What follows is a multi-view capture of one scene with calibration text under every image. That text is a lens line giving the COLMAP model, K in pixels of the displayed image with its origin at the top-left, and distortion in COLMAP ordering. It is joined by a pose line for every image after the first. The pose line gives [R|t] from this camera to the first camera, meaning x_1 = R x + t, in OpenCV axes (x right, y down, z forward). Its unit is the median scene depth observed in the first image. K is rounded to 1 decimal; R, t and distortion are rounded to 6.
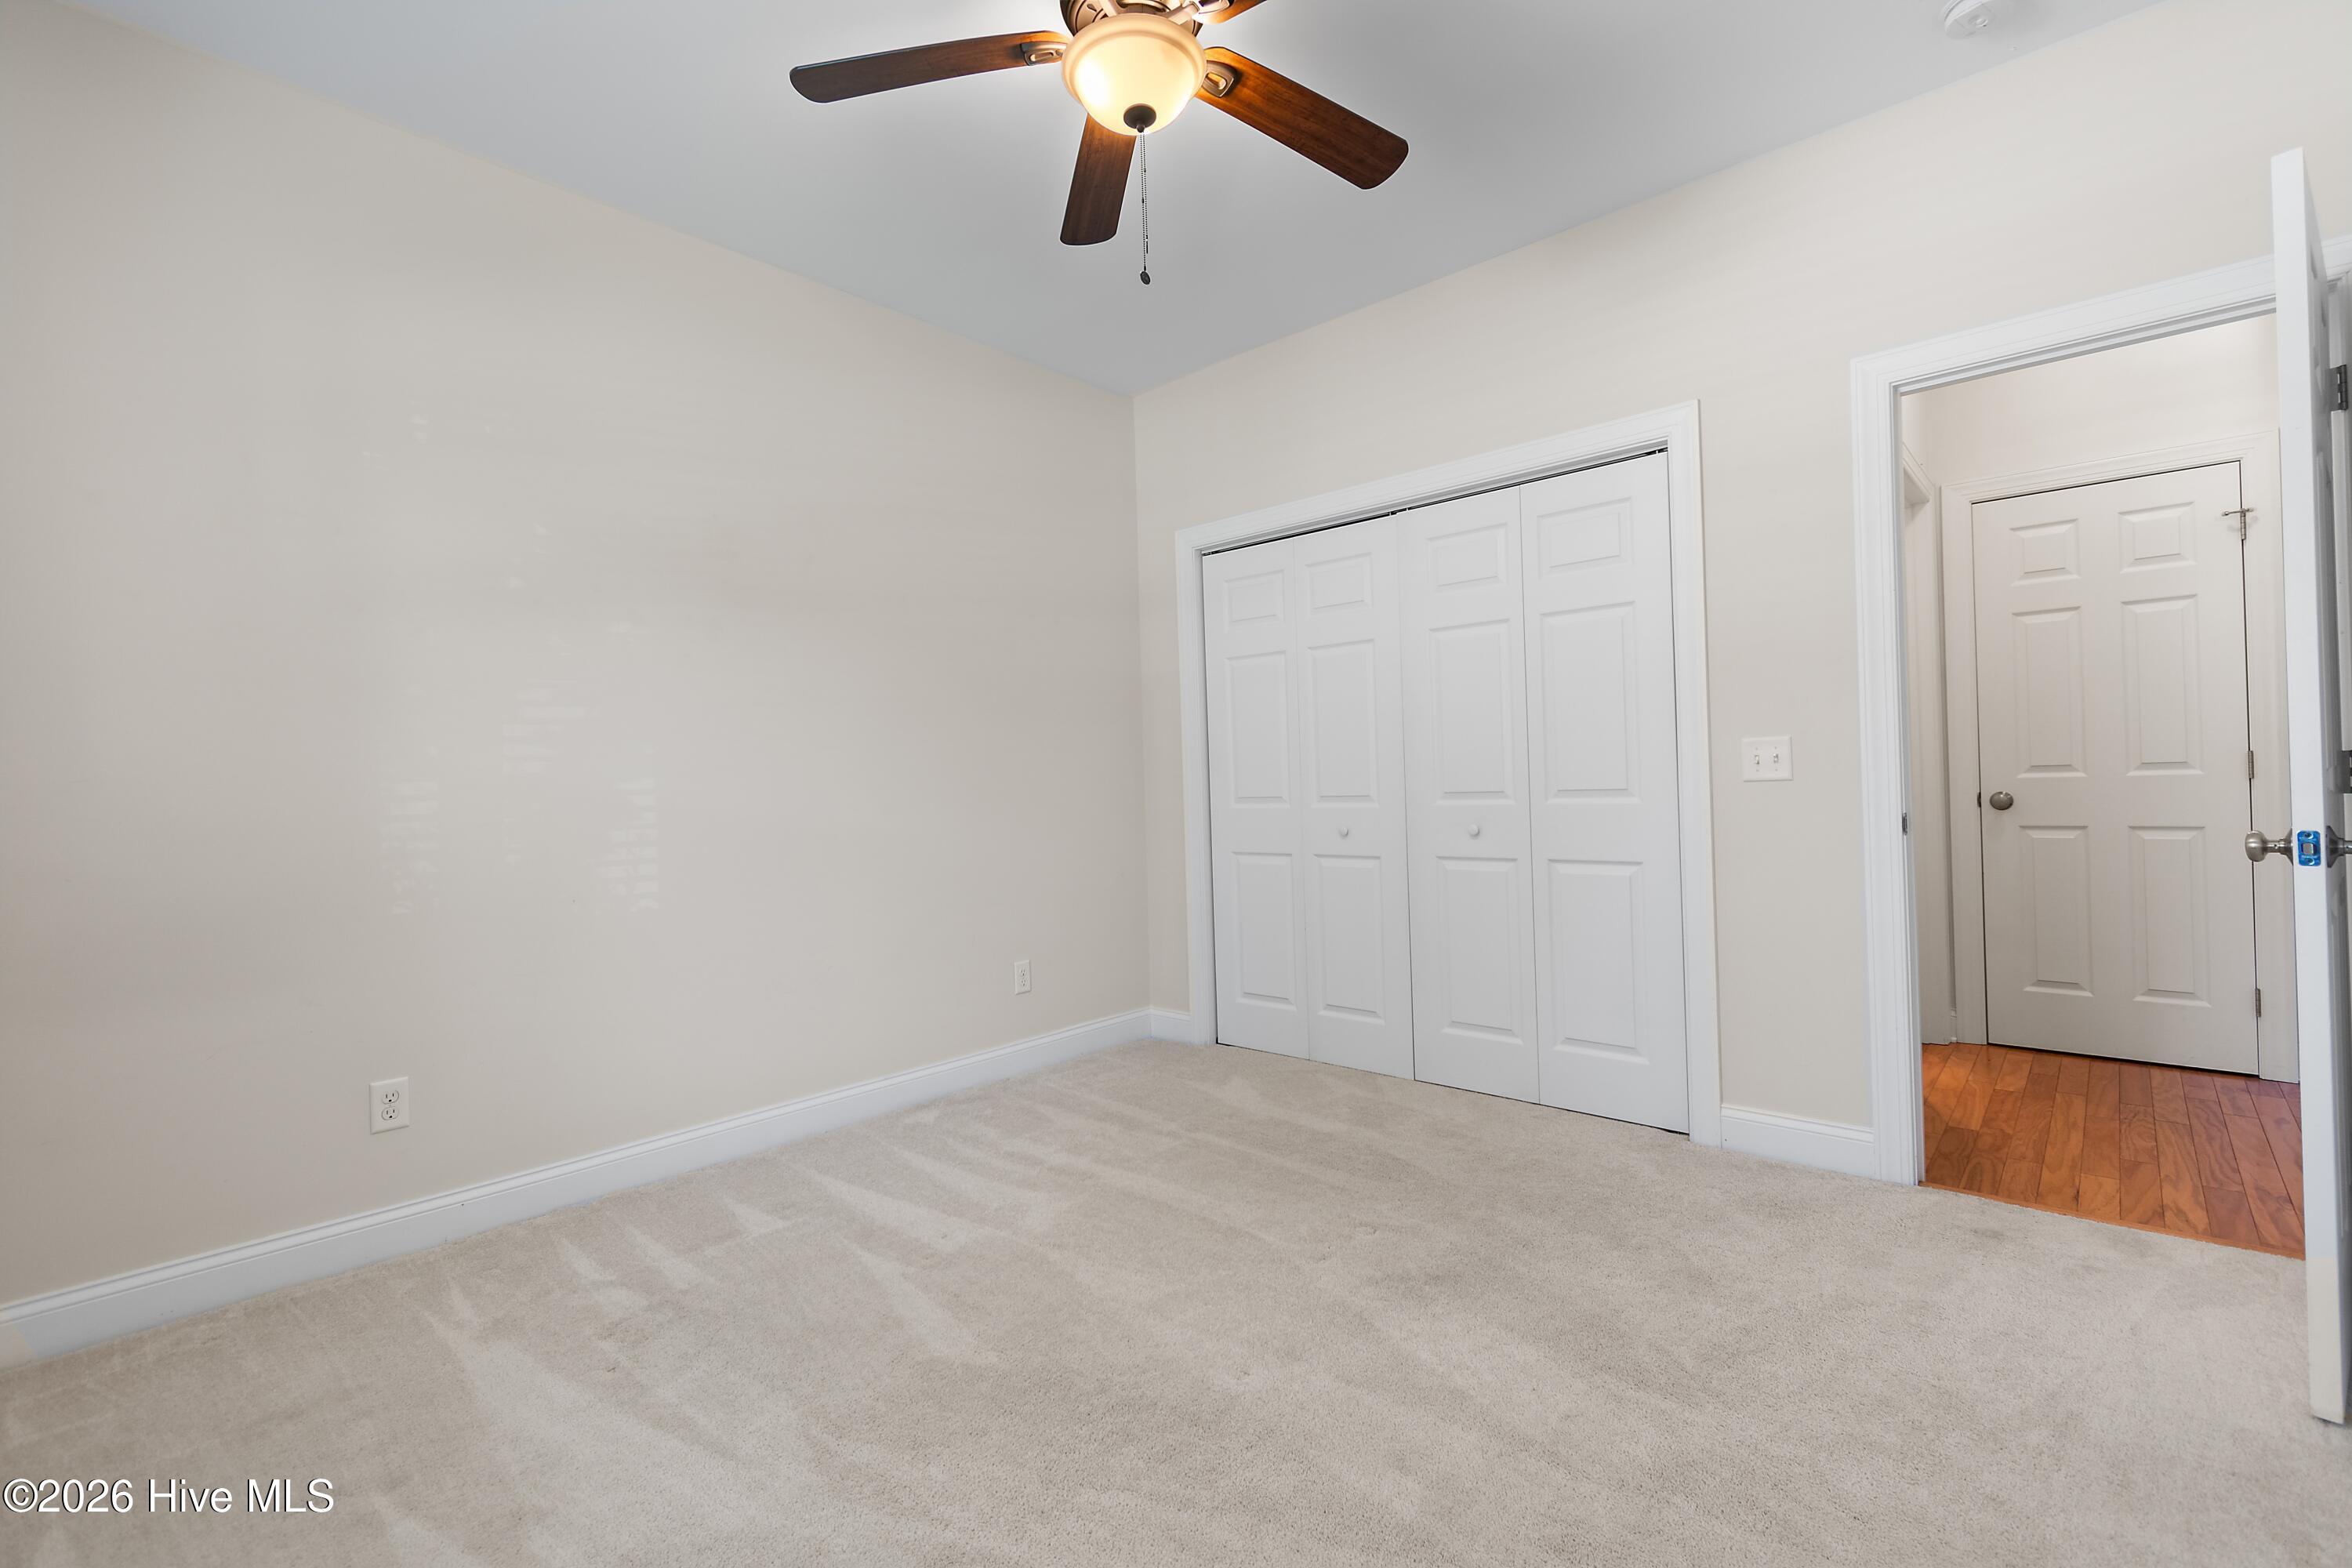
lens RADIAL K [[1044.2, 0, 1169.5], [0, 1044.2, 769.0], [0, 0, 1]] dist [0.003126, -0.000537]
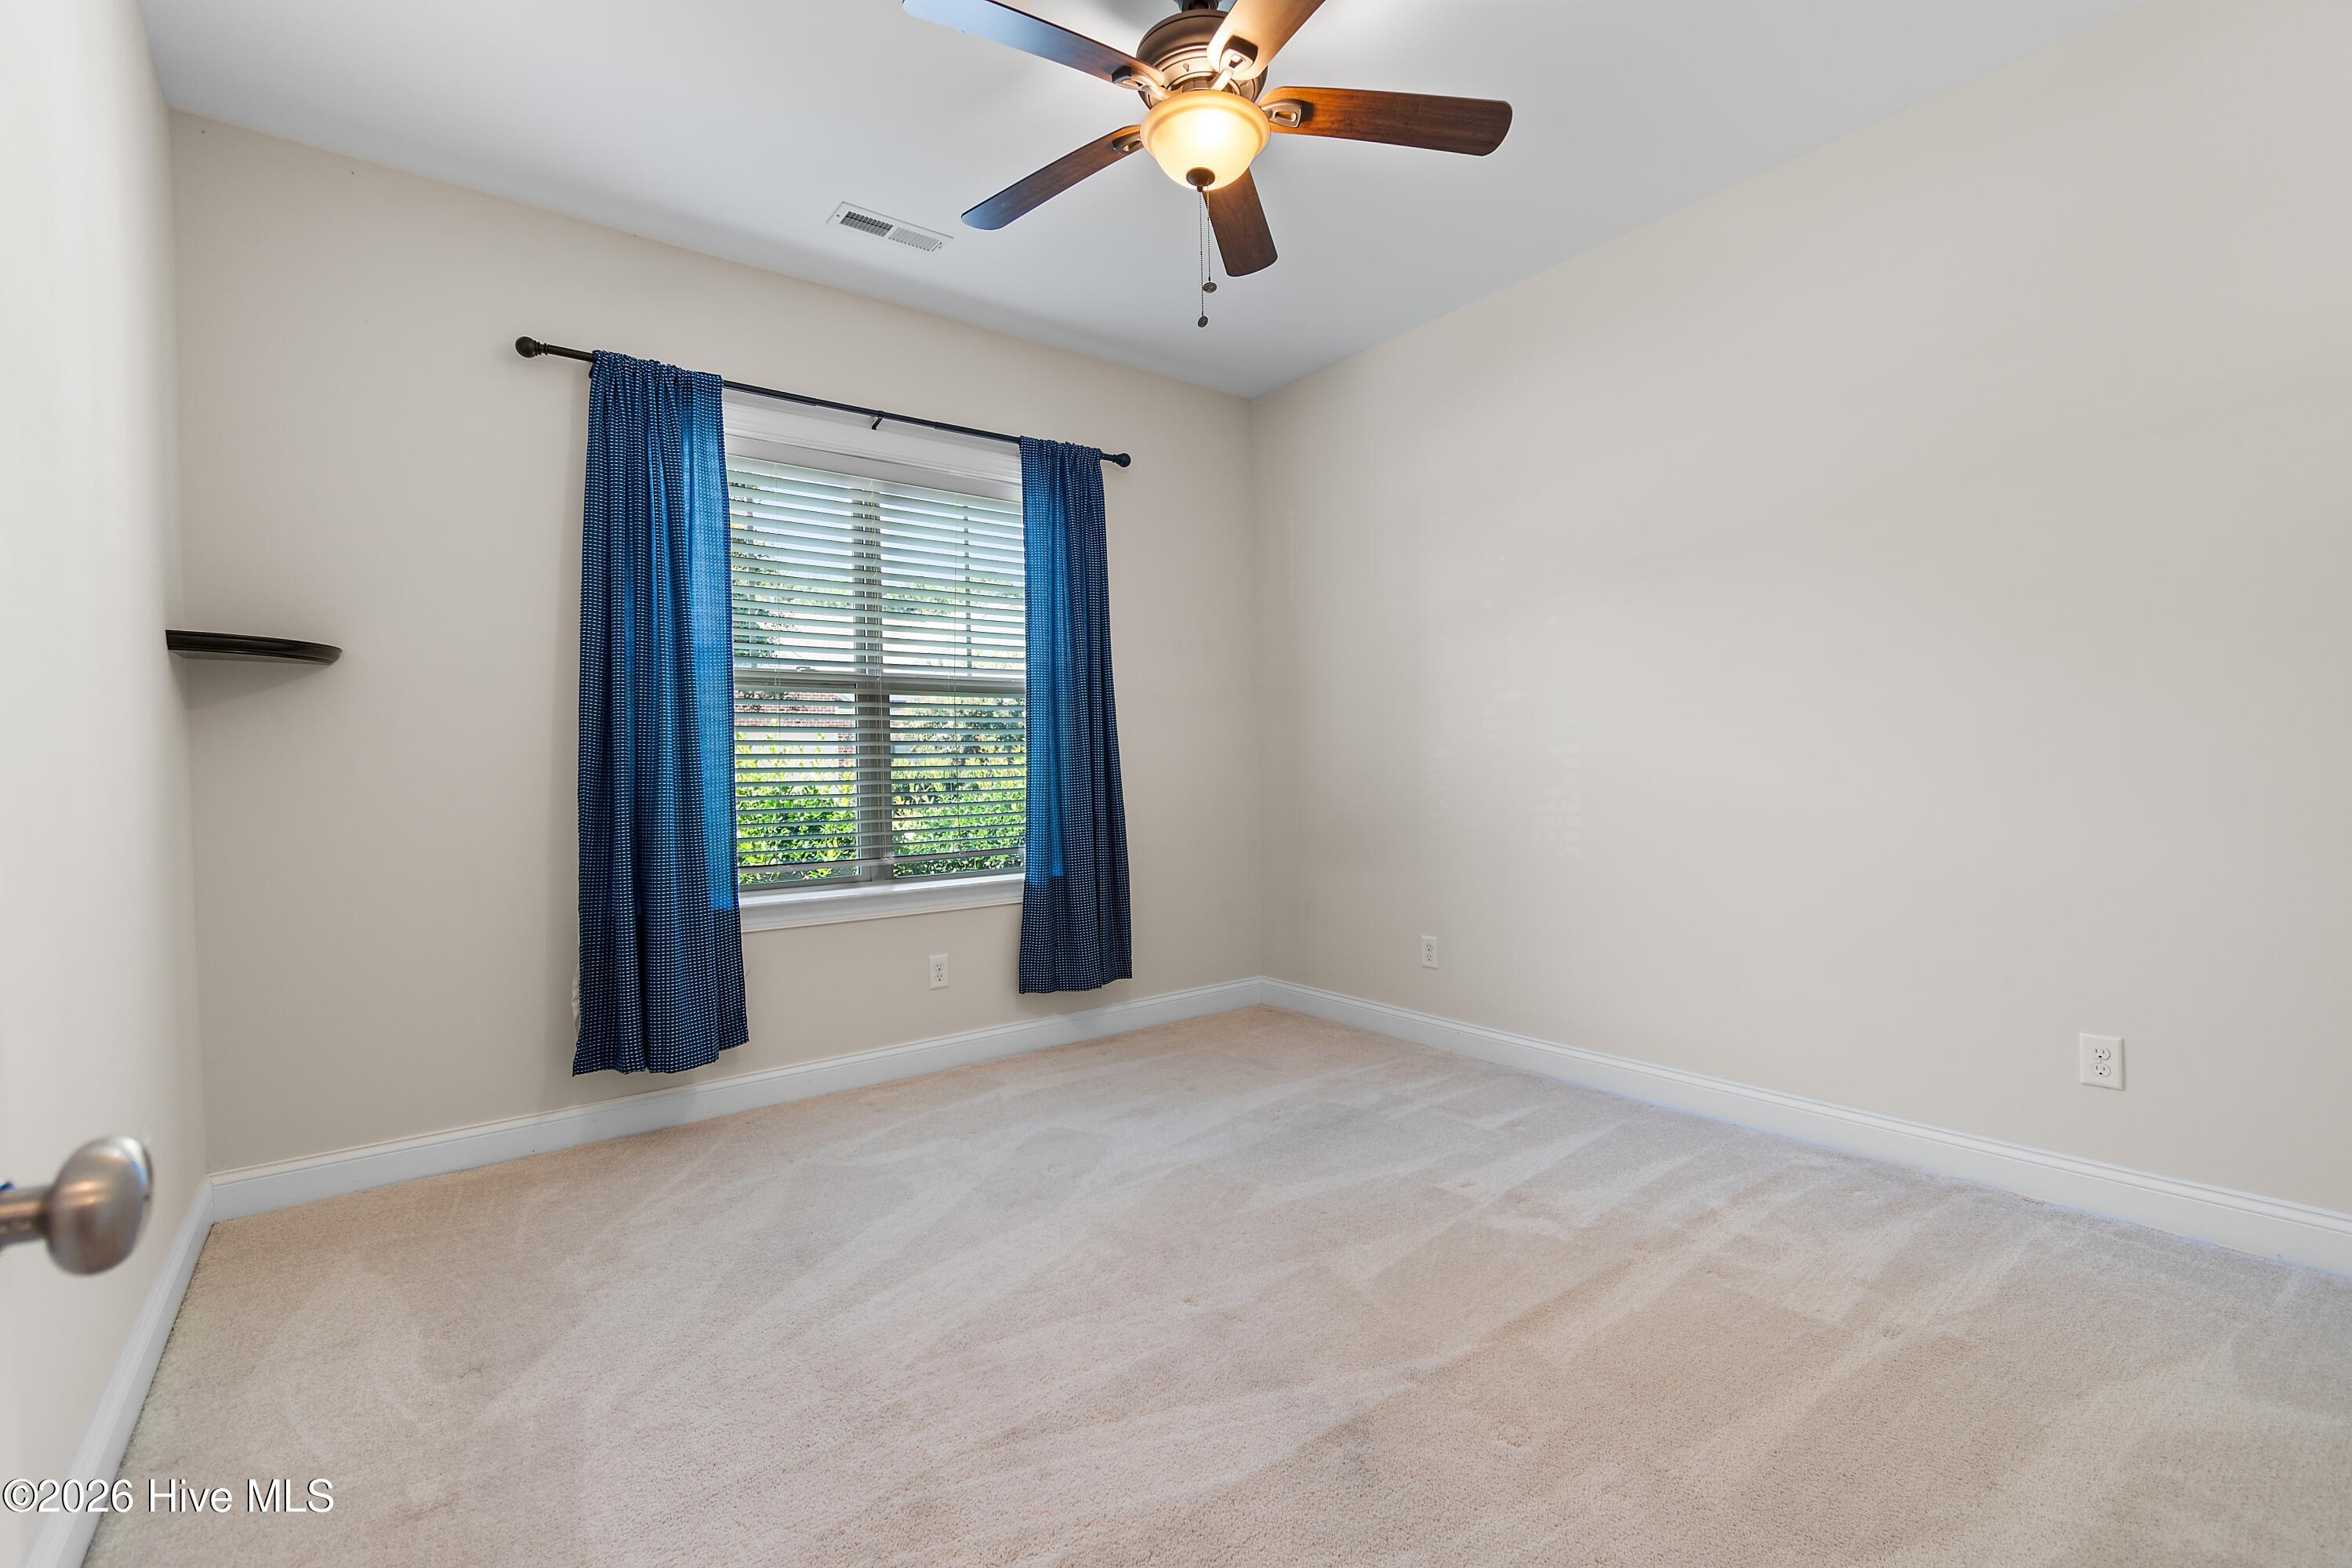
lens RADIAL K [[1044.2, 0, 1169.5], [0, 1044.2, 769.0], [0, 0, 1]] dist [0.003126, -0.000537]
pose [[-0.184243, 0.037166, -0.982178, 0.755255], [0.041251, 0.998697, 0.030053, -0.018079], [0.982015, -0.034978, -0.185536, 0.787840]]
